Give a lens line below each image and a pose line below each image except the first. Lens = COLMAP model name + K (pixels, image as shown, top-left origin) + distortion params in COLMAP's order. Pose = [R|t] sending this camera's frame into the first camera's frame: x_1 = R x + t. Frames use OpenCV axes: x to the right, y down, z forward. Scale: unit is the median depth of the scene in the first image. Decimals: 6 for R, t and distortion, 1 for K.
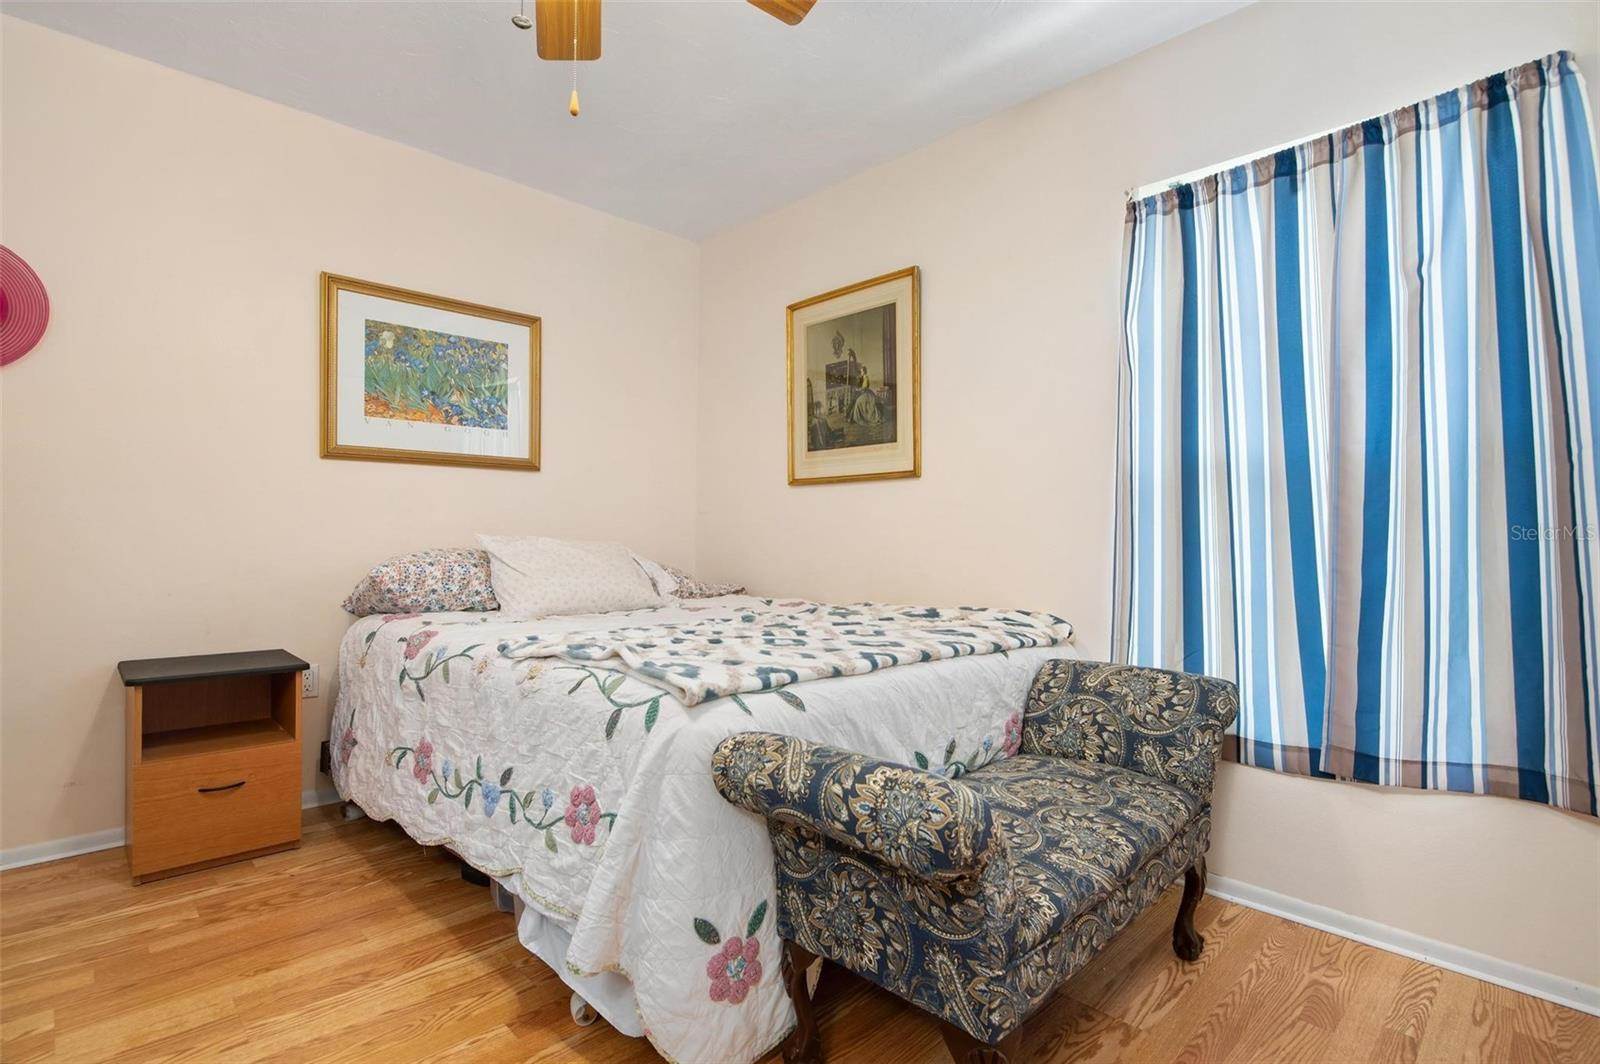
lens RADIAL K [[743.8, 0, 805.8], [0, 743.8, 535.0], [0, 0, 1]] dist [0.002507, -0.010674]
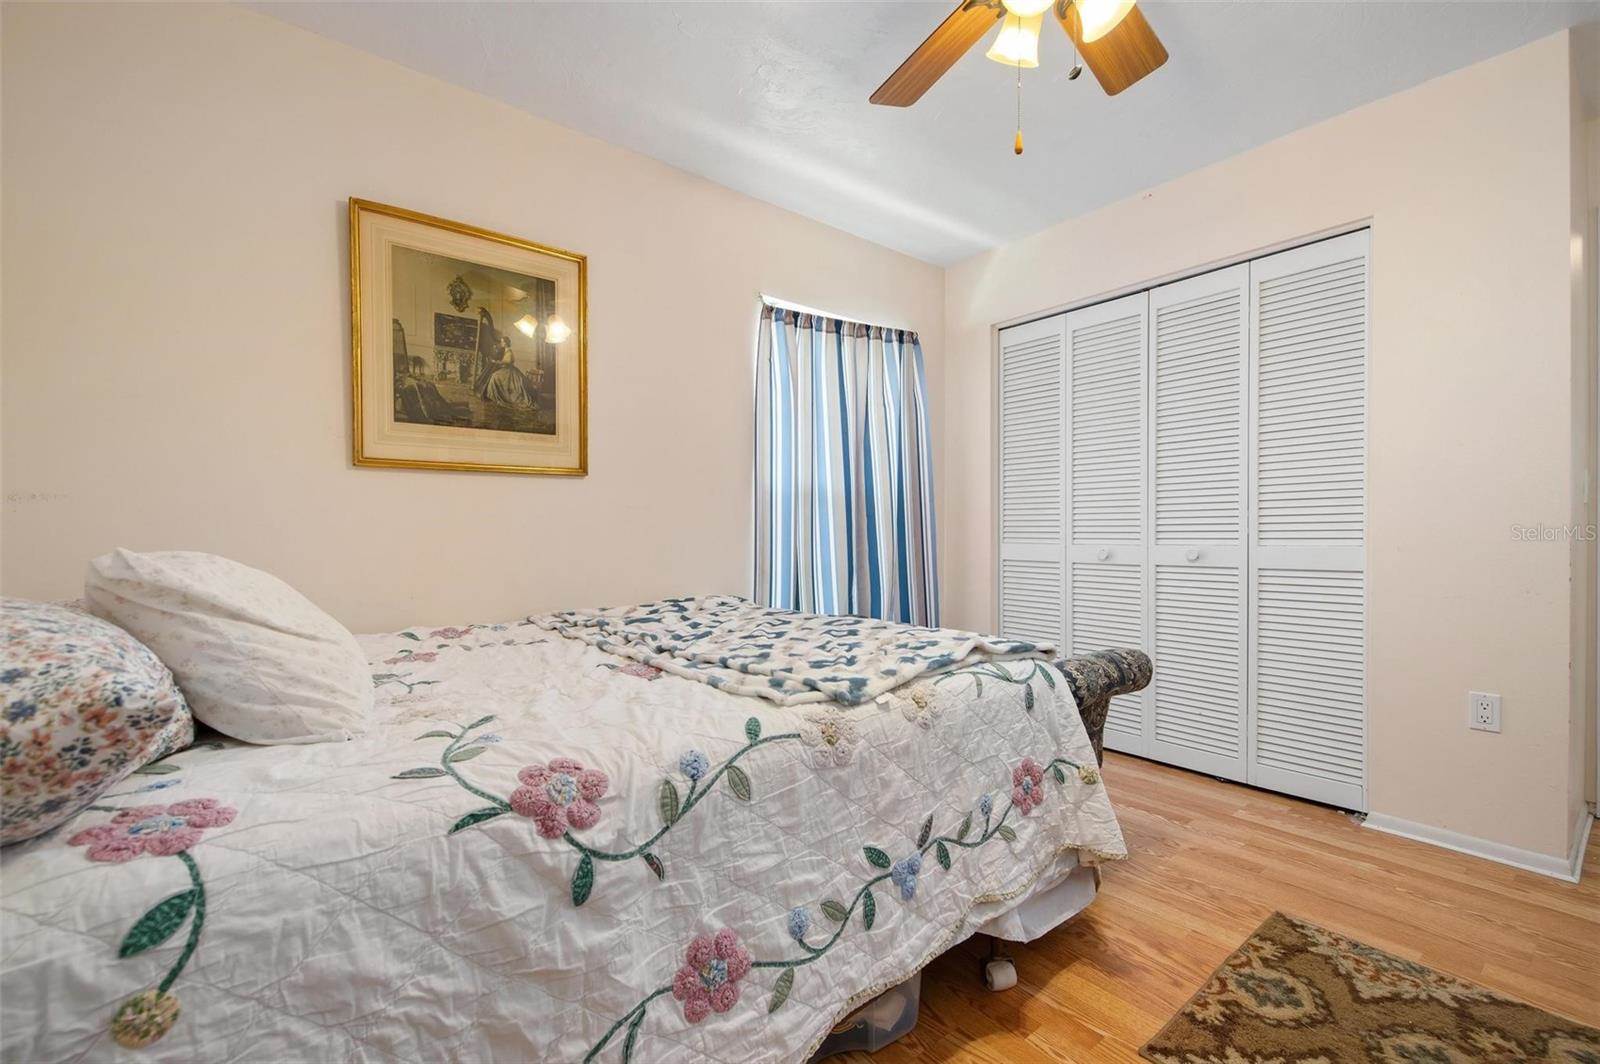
lens RADIAL K [[677.3, 0, 800.0], [0, 677.3, 532.0], [0, 0, 1]] dist [0.014655, -0.010519]
pose [[0.117833, -0.008088, 0.993000, -0.654763], [0.003698, 0.999963, 0.007706, -0.010172], [-0.993027, 0.002764, 0.117859, 0.584634]]
